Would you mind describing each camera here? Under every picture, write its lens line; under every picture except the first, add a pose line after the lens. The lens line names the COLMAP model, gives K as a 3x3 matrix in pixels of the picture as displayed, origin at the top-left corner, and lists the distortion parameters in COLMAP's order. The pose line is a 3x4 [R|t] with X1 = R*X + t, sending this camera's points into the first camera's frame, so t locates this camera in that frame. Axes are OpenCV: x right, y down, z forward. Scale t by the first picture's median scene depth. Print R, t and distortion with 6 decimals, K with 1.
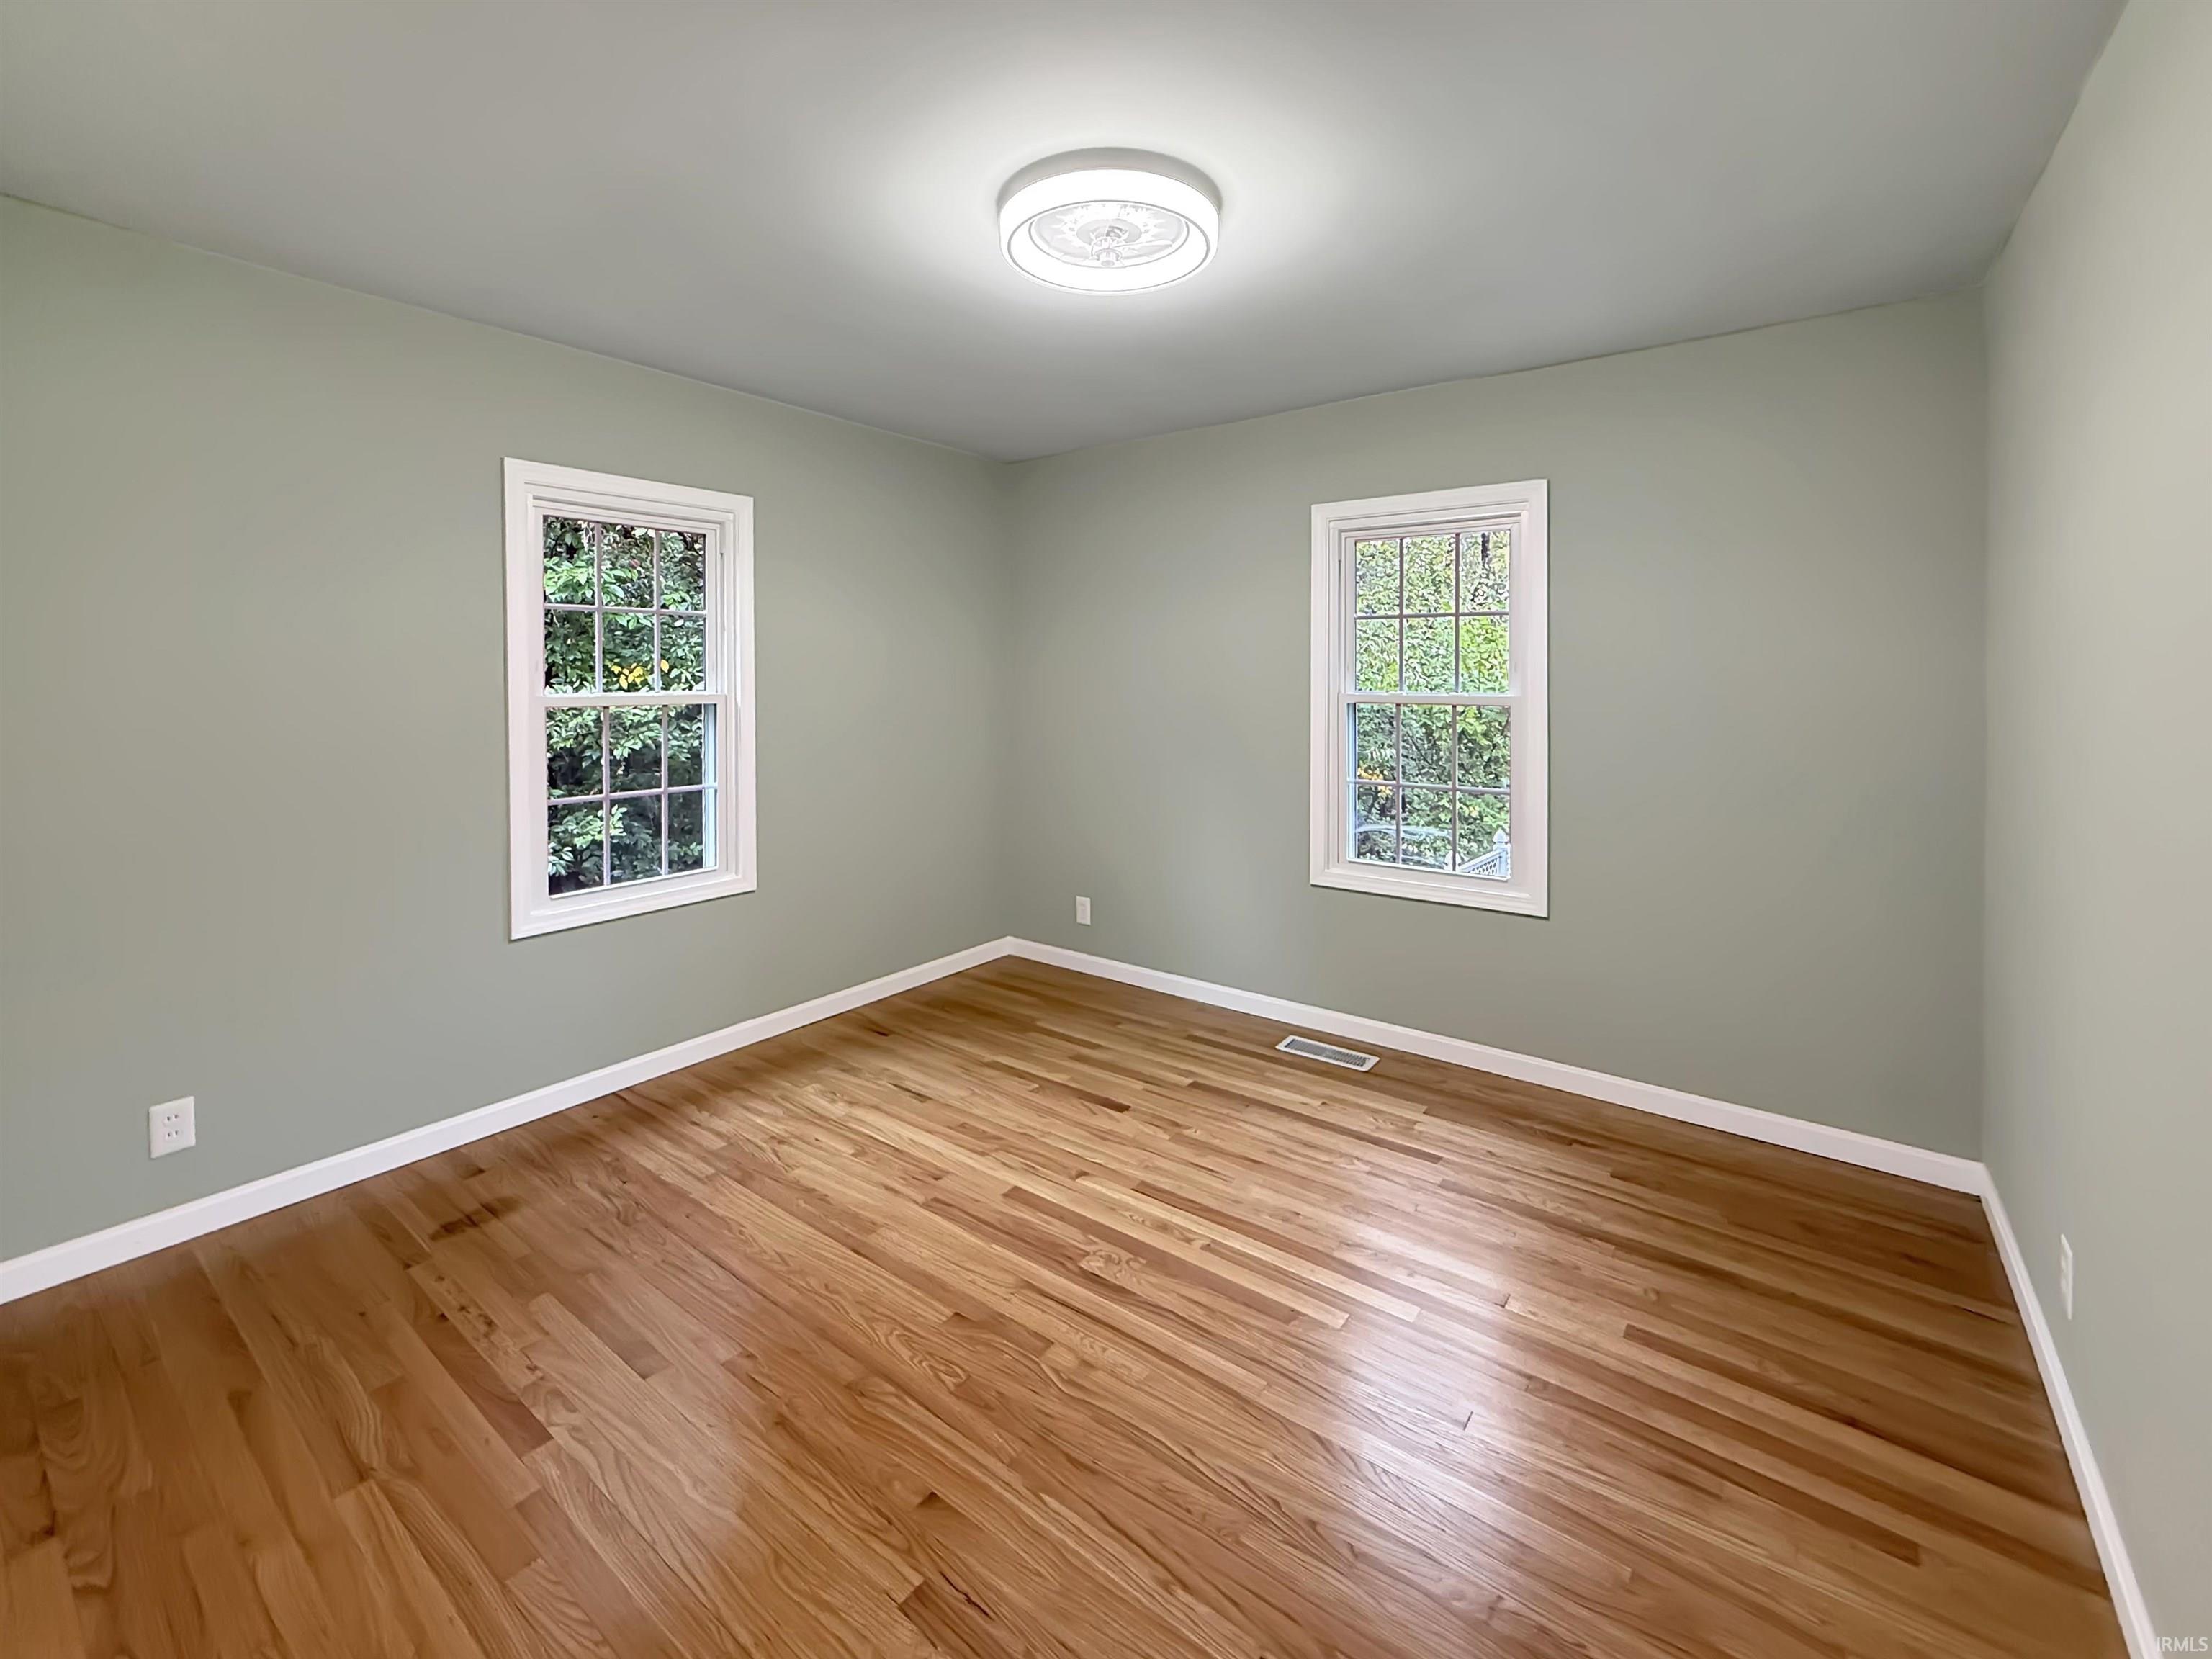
lens RADIAL K [[908.2, 0, 1106.0], [0, 908.2, 829.5], [0, 0, 1]] dist [0.000648, 0.000369]
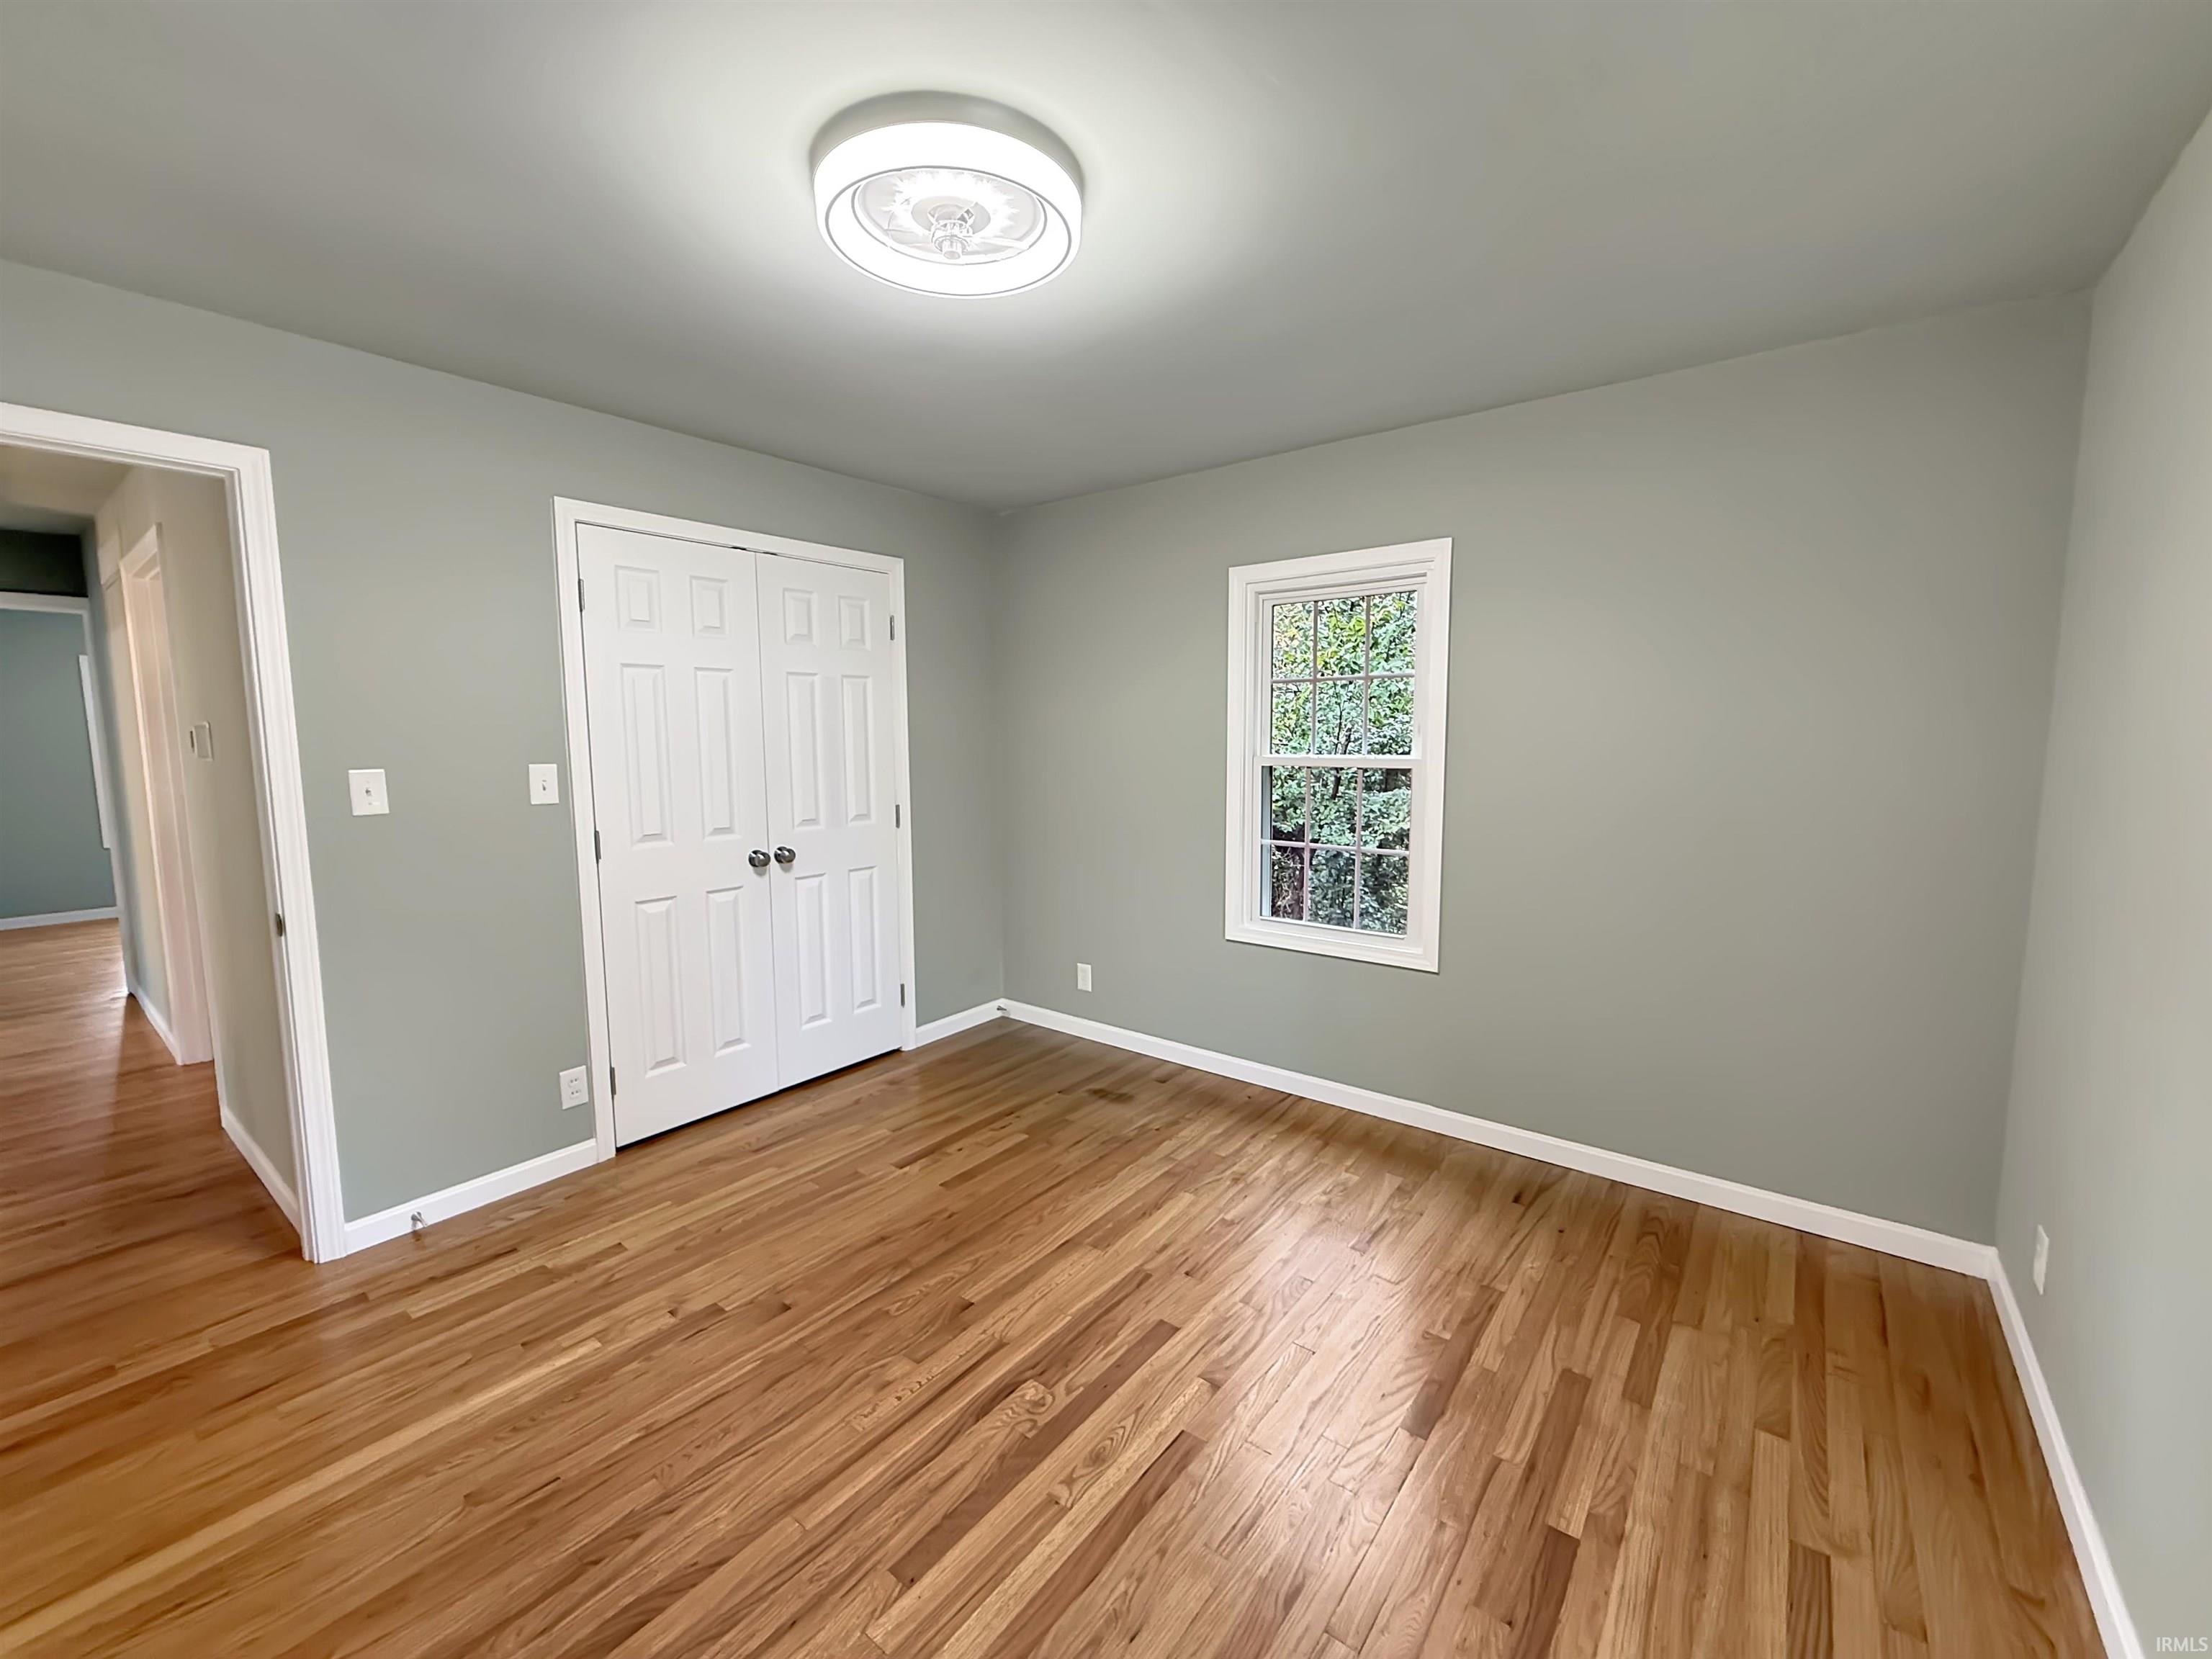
lens RADIAL K [[908.2, 0, 1106.0], [0, 908.2, 829.5], [0, 0, 1]] dist [0.000648, 0.000369]
pose [[-0.022175, 0.105130, -0.994211, 0.788979], [-0.161092, 0.981085, 0.107335, -0.178948], [0.986690, 0.162540, -0.004820, 0.929487]]
